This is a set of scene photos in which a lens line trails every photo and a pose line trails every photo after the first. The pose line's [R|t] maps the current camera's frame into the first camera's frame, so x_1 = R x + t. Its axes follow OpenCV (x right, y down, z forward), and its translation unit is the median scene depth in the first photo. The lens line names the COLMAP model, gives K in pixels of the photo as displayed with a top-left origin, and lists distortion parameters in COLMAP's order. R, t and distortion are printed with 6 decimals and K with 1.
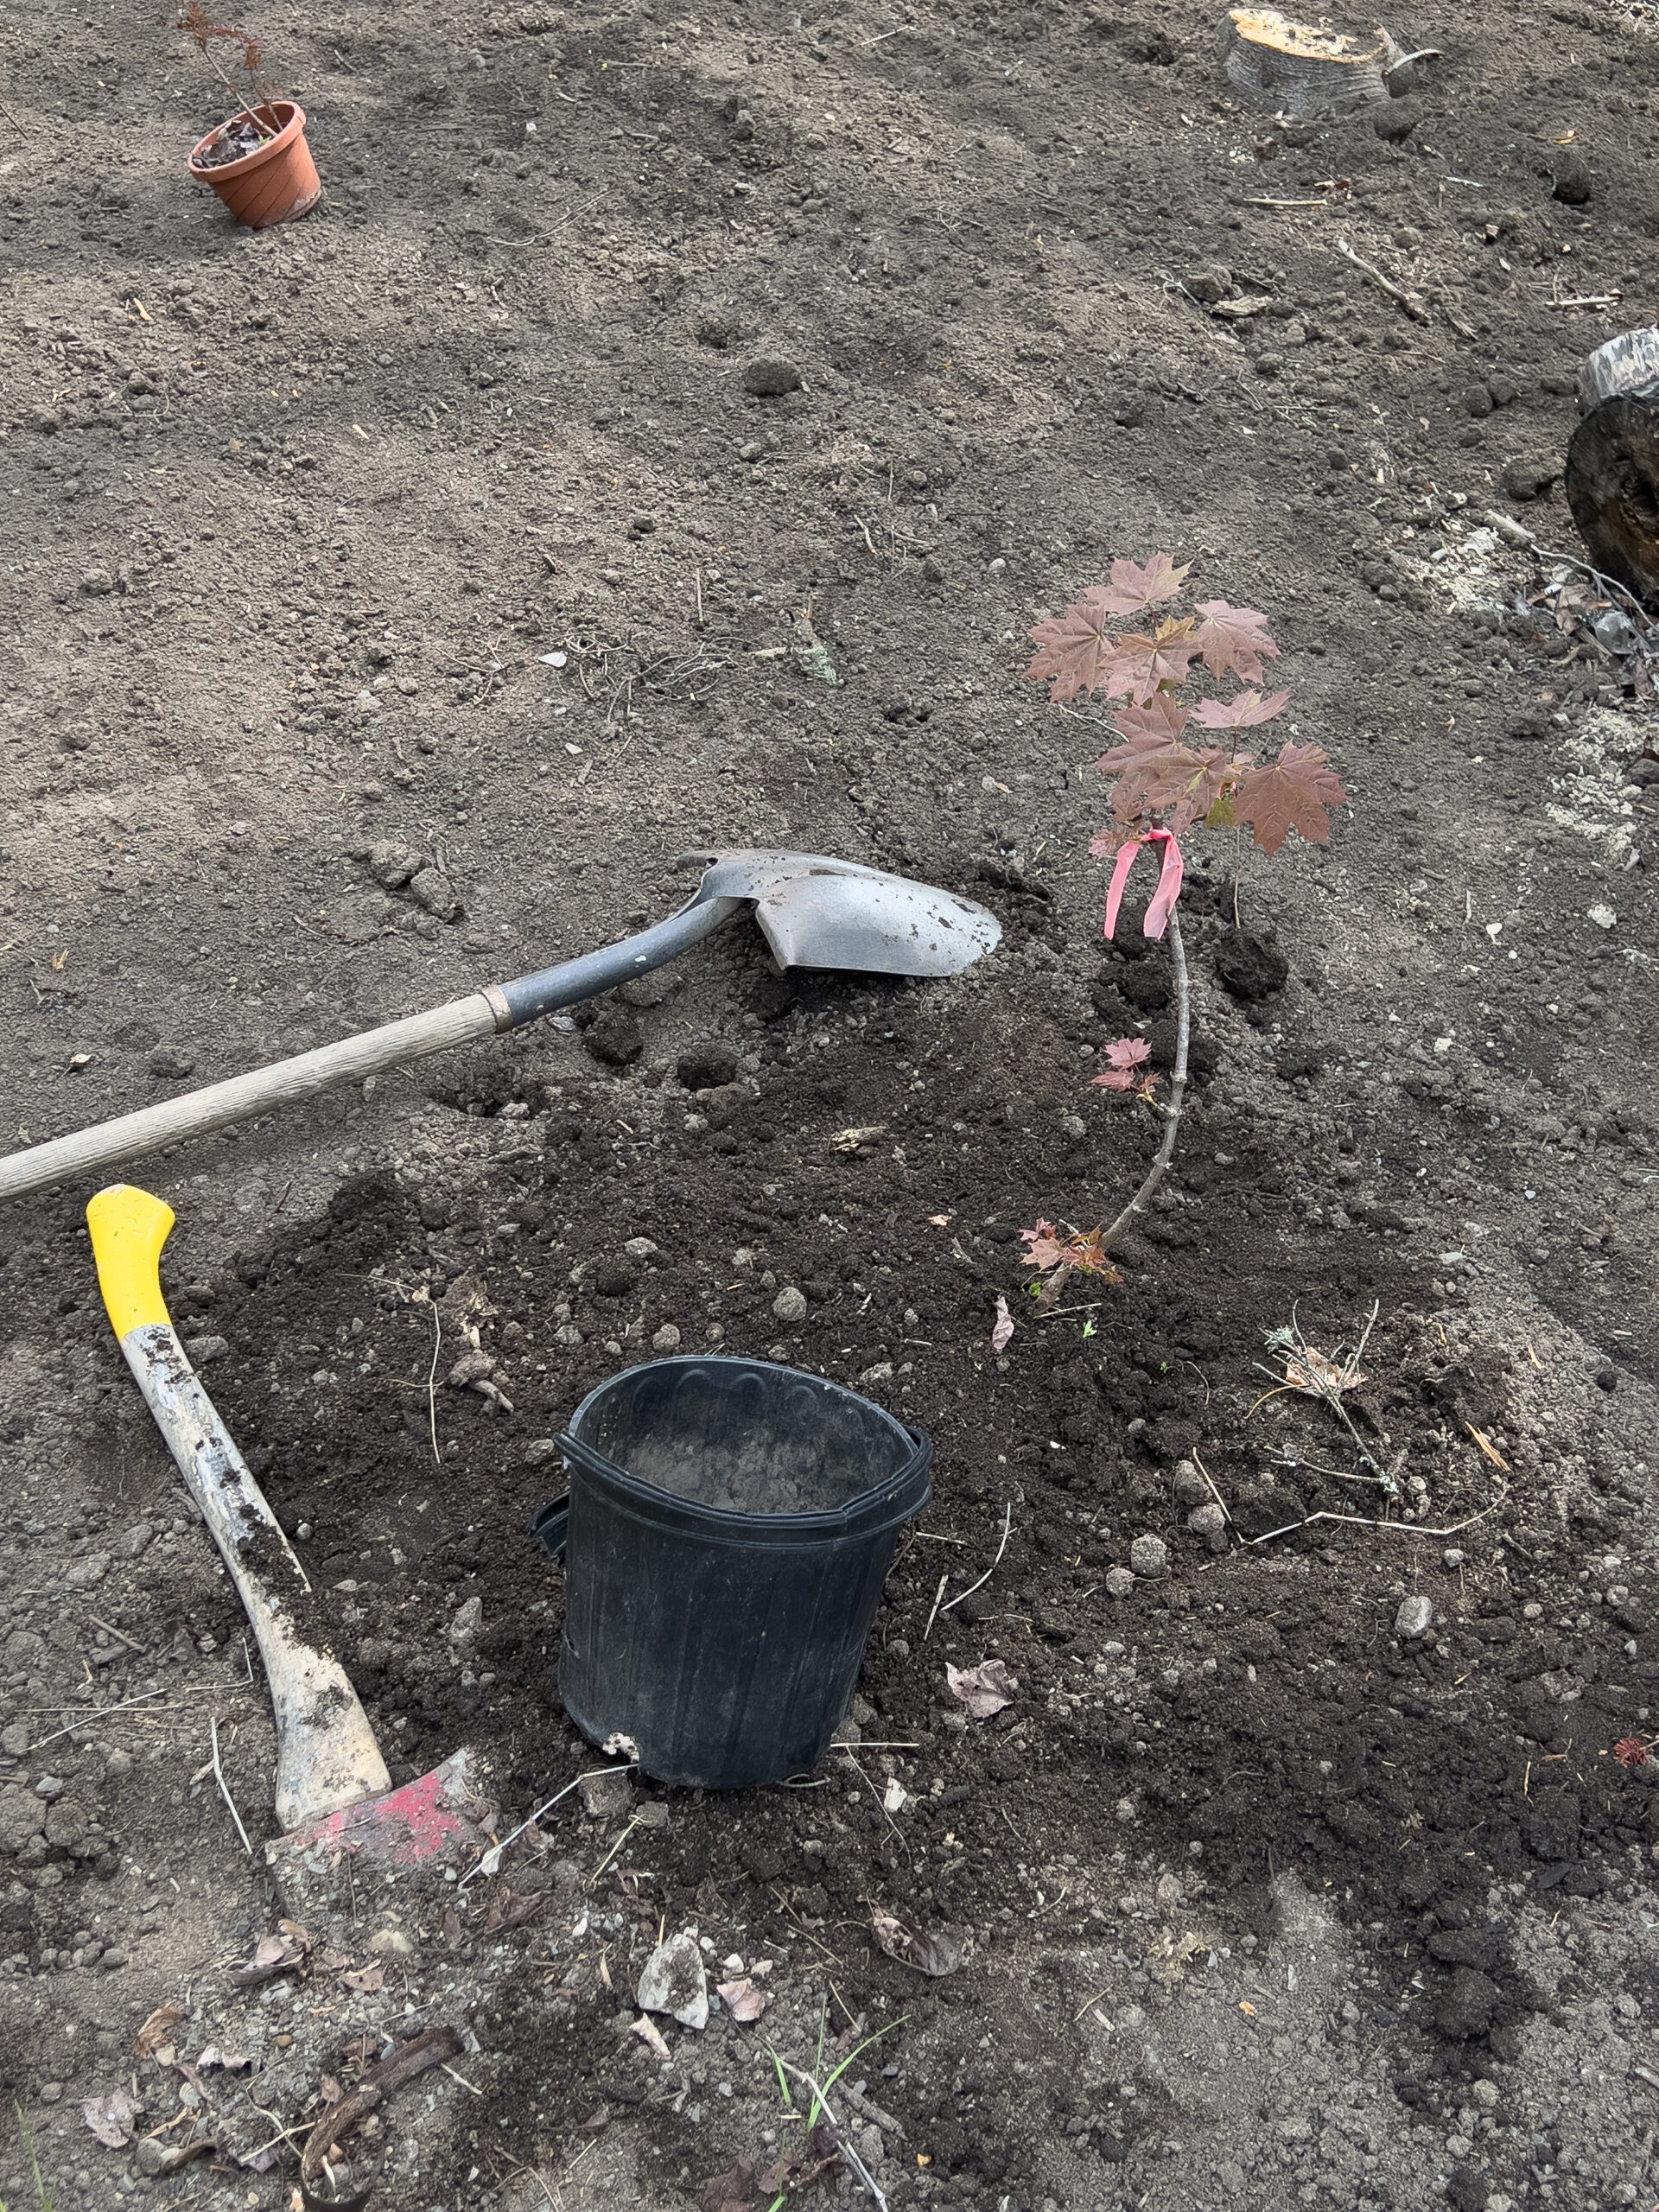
lens RADIAL K [[2511.3, 0, 823.7], [0, 2511.3, 1109.4], [0, 0, 1]] dist [-0.000713, 0.000000]
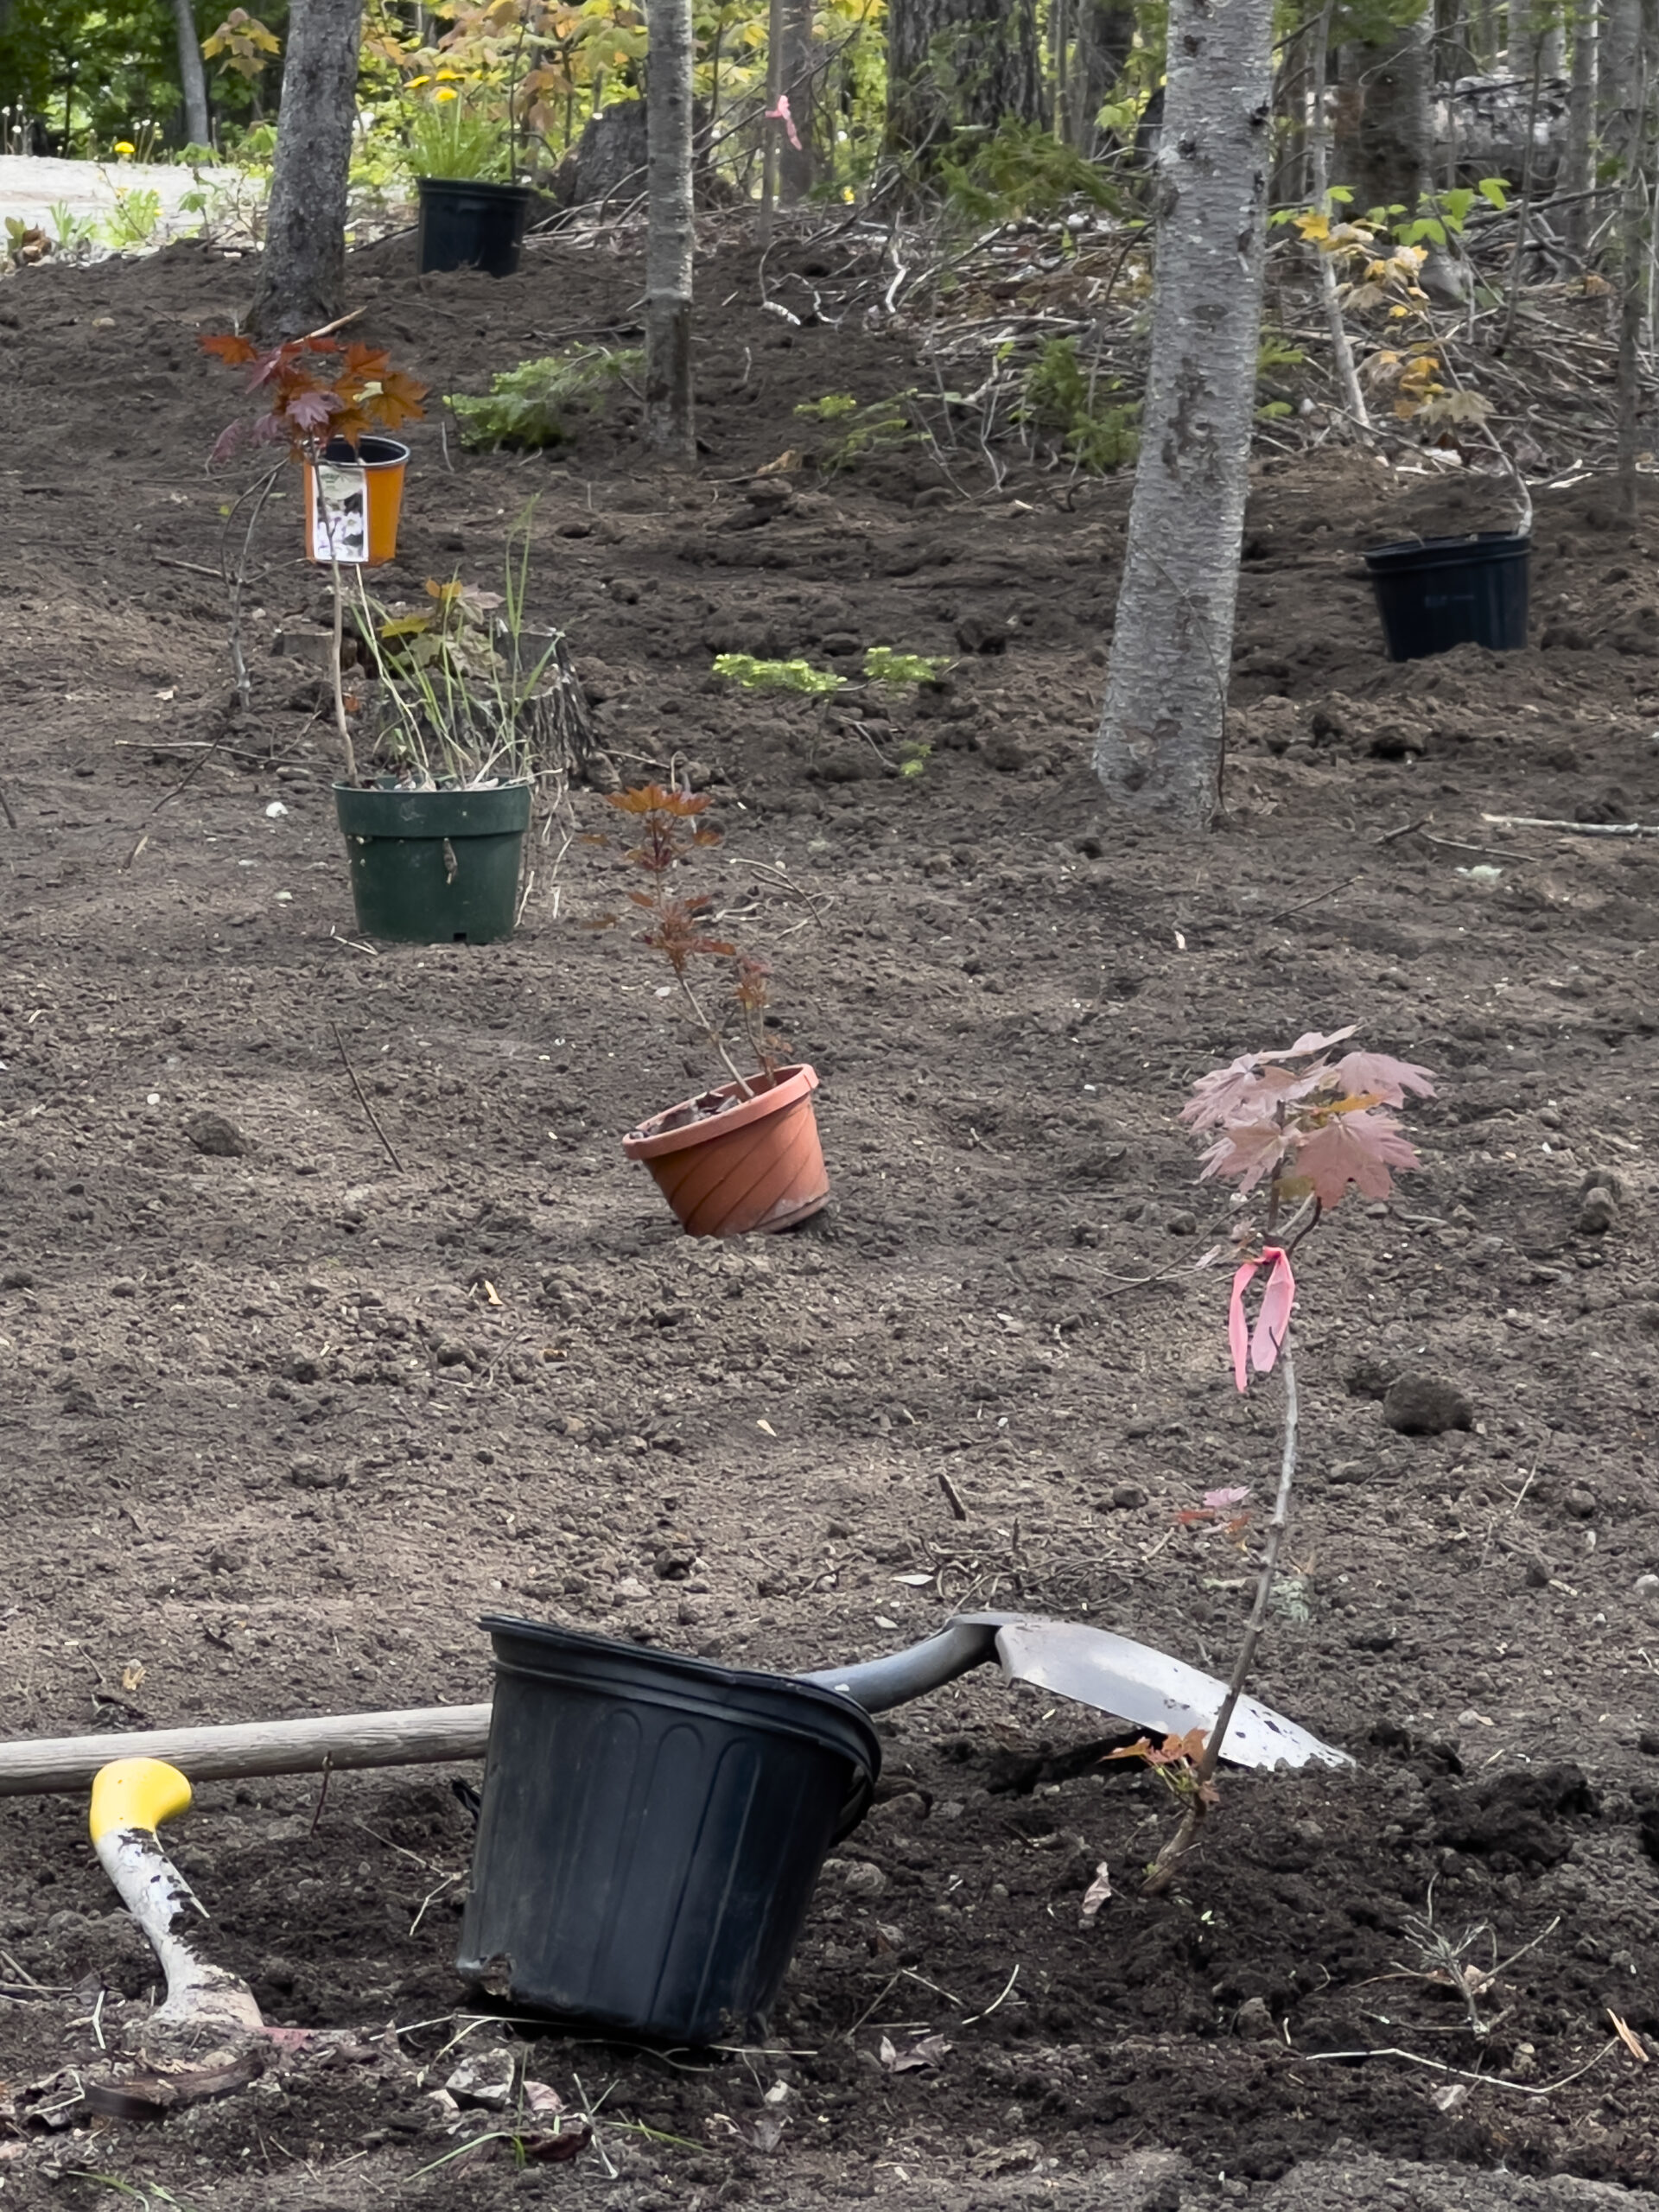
lens RADIAL K [[10129.7, 0, 828.6], [0, 10129.7, 1106.0], [0, 0, 1]] dist [-1.113151, 0.000000]
pose [[0.956350, 0.046223, -0.288545, 0.550068], [-0.190554, 0.847245, -0.495847, 0.902384], [0.221549, 0.529187, 0.819071, -1.104544]]
